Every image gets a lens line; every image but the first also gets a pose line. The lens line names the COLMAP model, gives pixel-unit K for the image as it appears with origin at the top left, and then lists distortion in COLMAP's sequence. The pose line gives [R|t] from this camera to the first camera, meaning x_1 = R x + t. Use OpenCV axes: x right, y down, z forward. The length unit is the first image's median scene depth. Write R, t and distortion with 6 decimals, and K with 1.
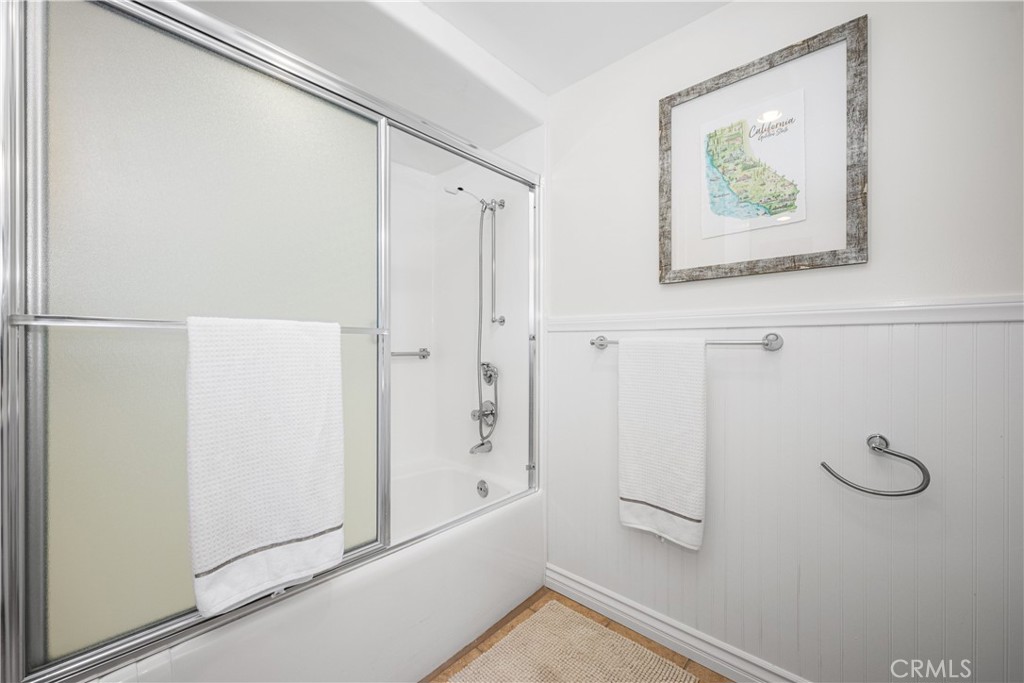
lens RADIAL K [[405.3, 0, 510.8], [0, 405.3, 344.4], [0, 0, 1]] dist [-0.002062, 0.000131]
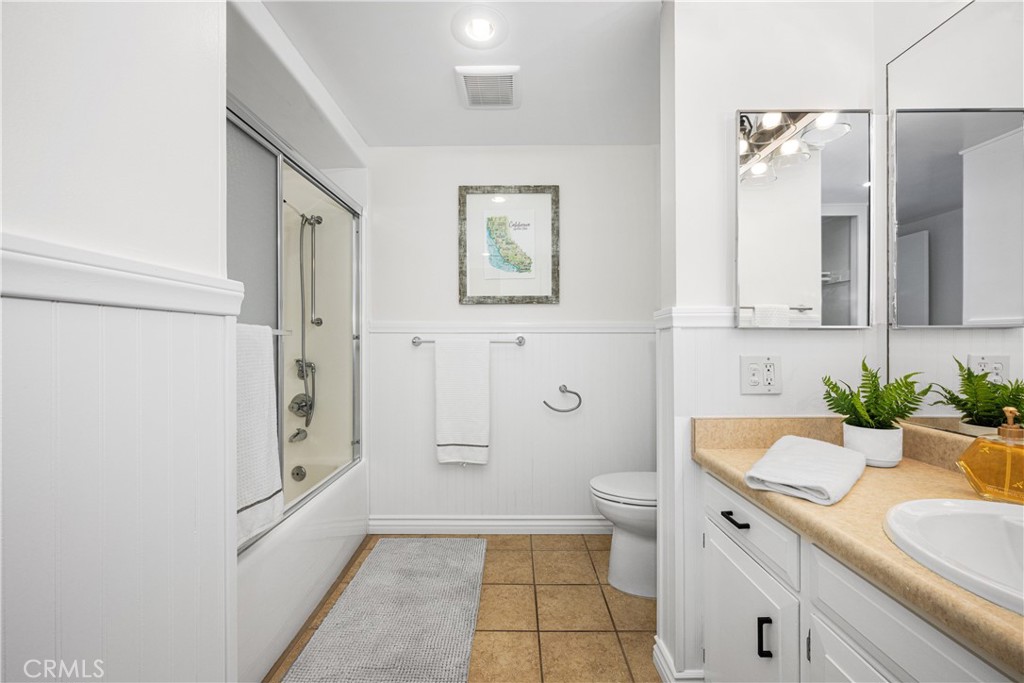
lens RADIAL K [[411.3, 0, 512.0], [0, 411.3, 341.5], [0, 0, 1]] dist [-0.000151, 0.000239]
pose [[0.741210, -0.002522, 0.671269, -0.583887], [0.003375, 0.999994, 0.000031, -0.003365], [-0.671265, 0.002242, 0.741214, -0.333229]]
